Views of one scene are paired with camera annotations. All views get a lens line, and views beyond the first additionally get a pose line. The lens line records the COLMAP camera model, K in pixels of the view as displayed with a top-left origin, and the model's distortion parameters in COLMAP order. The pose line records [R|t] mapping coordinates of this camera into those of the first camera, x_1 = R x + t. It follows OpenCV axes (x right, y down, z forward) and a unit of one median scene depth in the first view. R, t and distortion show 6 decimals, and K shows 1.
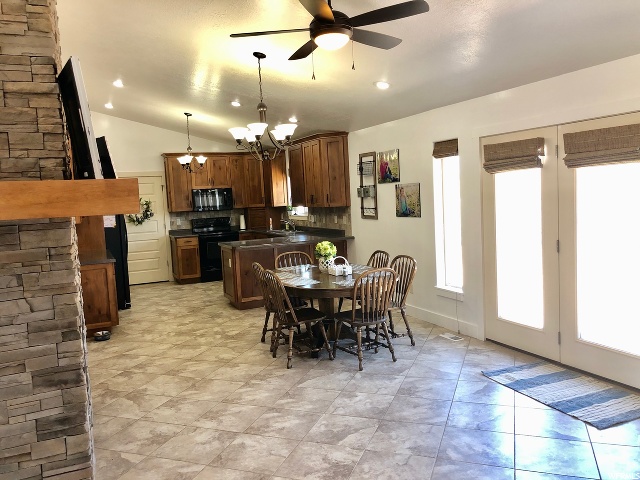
lens RADIAL K [[530.0, 0, 324.2], [0, 530.0, 238.0], [0, 0, 1]] dist [0.042861, -0.043345]
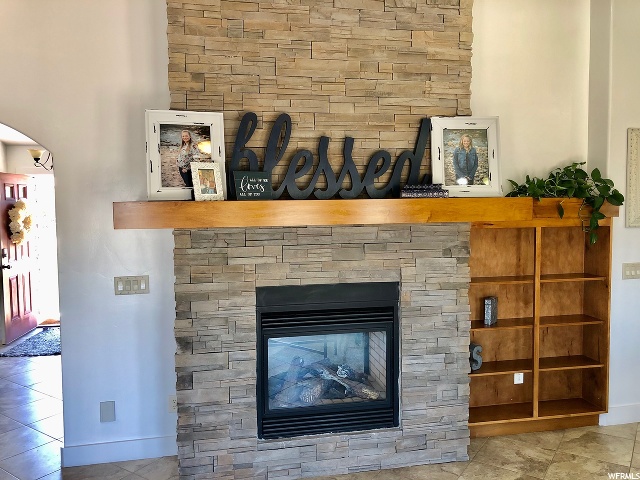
lens RADIAL K [[530.0, 0, 320.7], [0, 530.0, 238.9], [0, 0, 1]] dist [0.042861, -0.043345]
pose [[-0.232957, 0.115687, -0.965581, 0.267403], [-0.062961, 0.989022, 0.133685, -0.079234], [0.970447, 0.091937, -0.223116, 0.616230]]
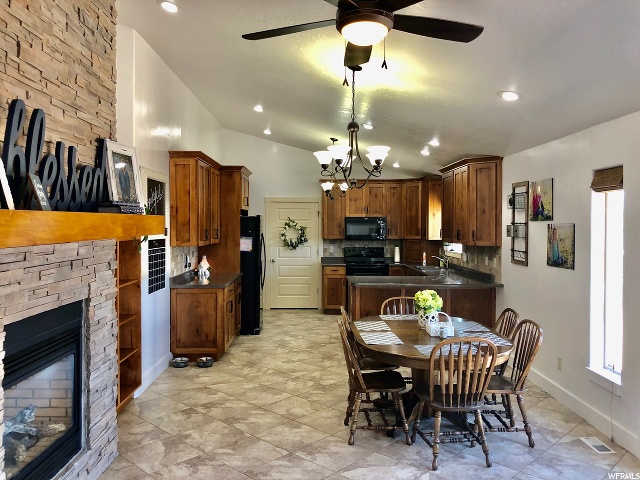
lens RADIAL K [[530.0, 0, 318.0], [0, 530.0, 238.8], [0, 0, 1]] dist [0.042861, -0.043345]
pose [[0.912796, 0.063303, -0.403480, 0.157271], [-0.082271, 0.996163, -0.029831, -0.031315], [0.400044, 0.060424, 0.914502, 0.174183]]
